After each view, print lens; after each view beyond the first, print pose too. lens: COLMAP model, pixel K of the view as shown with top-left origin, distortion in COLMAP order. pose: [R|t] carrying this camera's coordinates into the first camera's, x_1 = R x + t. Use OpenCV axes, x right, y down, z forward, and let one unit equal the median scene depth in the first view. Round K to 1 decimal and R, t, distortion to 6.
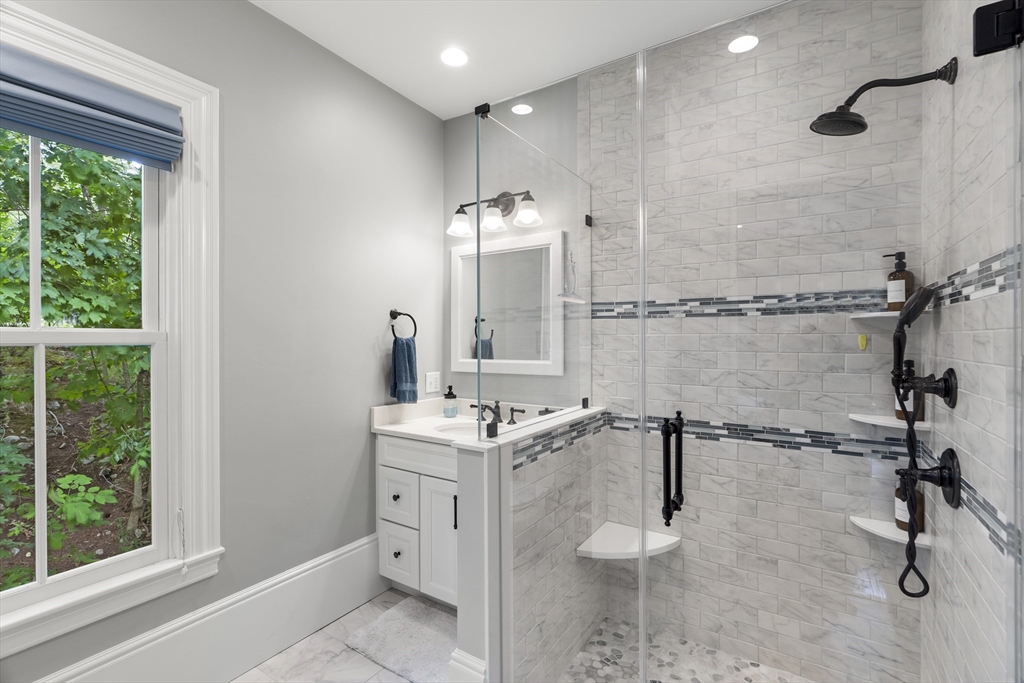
lens RADIAL K [[462.3, 0, 512.0], [0, 462.3, 341.5], [0, 0, 1]] dist [-0.002642, 0.000682]
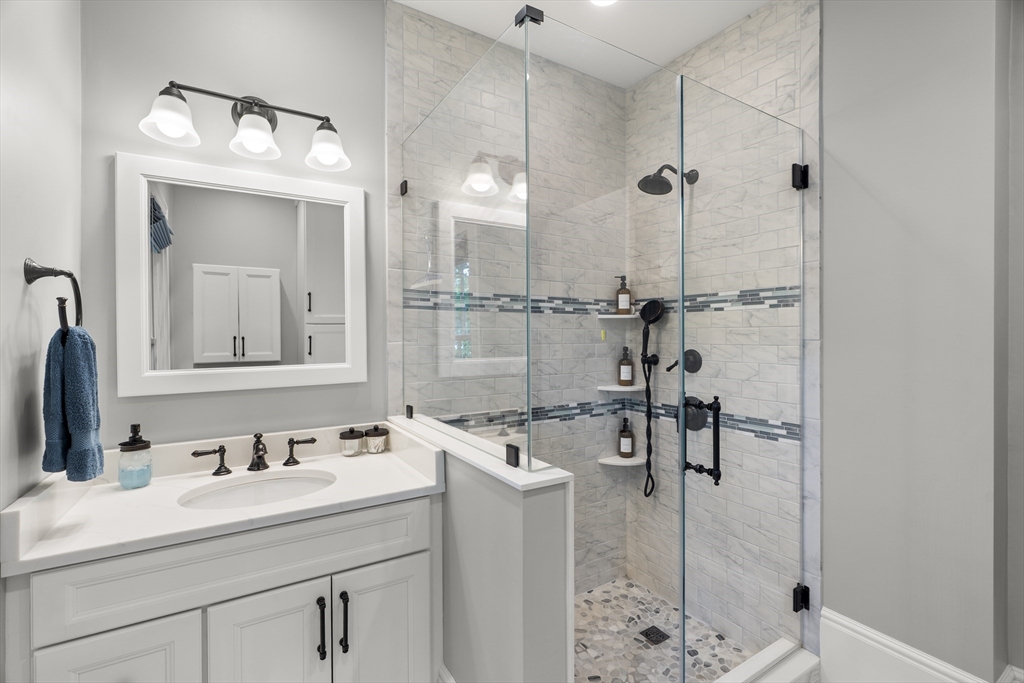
lens RADIAL K [[468.5, 0, 513.8], [0, 468.5, 336.5], [0, 0, 1]] dist [-0.003667, 0.000710]
pose [[0.419740, -0.002281, 0.907642, -0.561712], [0.008735, 0.999961, -0.001527, 0.004183], [-0.907602, 0.008569, 0.419743, 0.537291]]
